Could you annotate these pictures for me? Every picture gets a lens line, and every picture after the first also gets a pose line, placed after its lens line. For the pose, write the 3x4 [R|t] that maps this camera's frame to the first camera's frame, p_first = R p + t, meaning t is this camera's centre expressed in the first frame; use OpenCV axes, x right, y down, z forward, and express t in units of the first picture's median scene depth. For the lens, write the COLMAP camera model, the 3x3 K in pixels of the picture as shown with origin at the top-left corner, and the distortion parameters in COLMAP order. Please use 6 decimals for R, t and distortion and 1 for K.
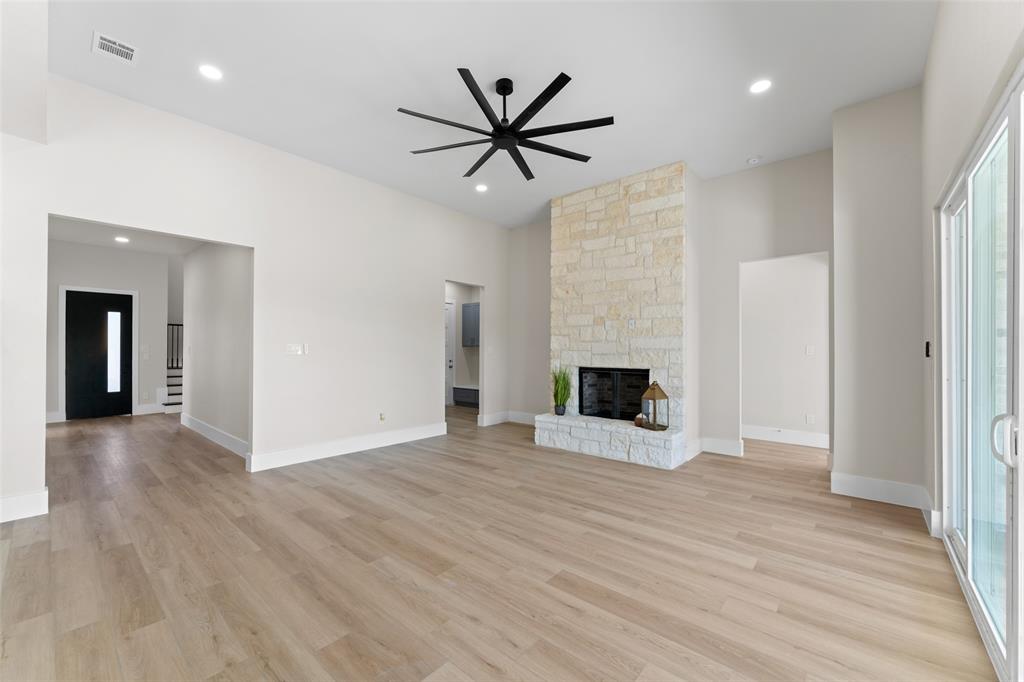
lens RADIAL K [[407.1, 0, 506.9], [0, 407.1, 346.2], [0, 0, 1]] dist [-0.007999, 0.001027]
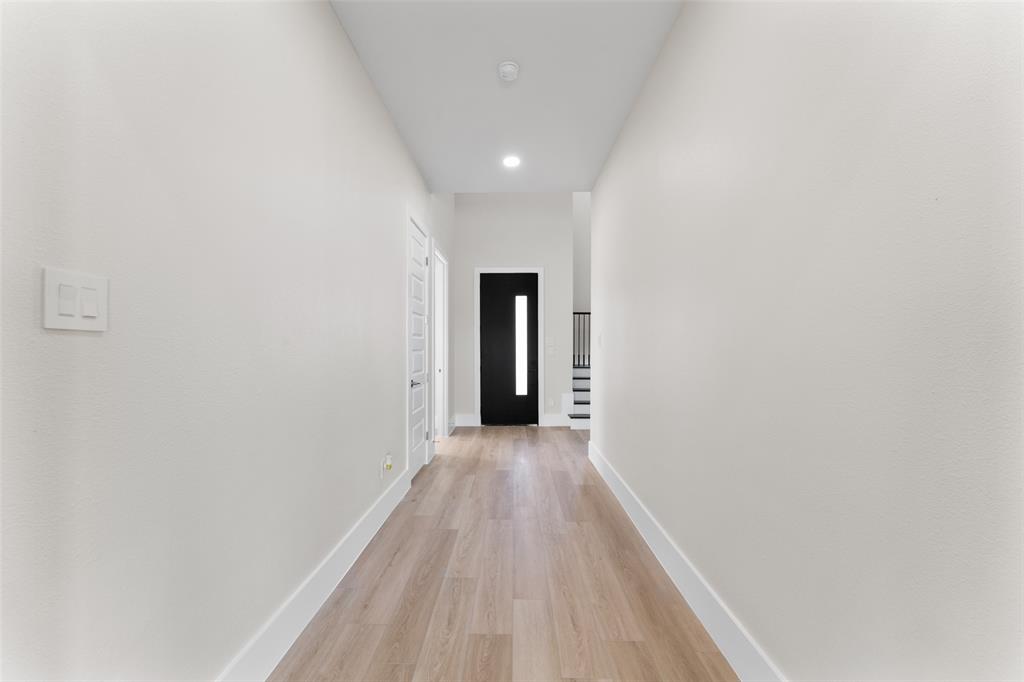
lens RADIAL K [[407.1, 0, 509.6], [0, 407.1, 346.2], [0, 0, 1]] dist [-0.007999, 0.001027]
pose [[0.647515, -0.001396, -0.762051, -0.526710], [0.005984, 0.999977, 0.003253, 0.018976], [0.762029, -0.006667, 0.647508, 0.653869]]
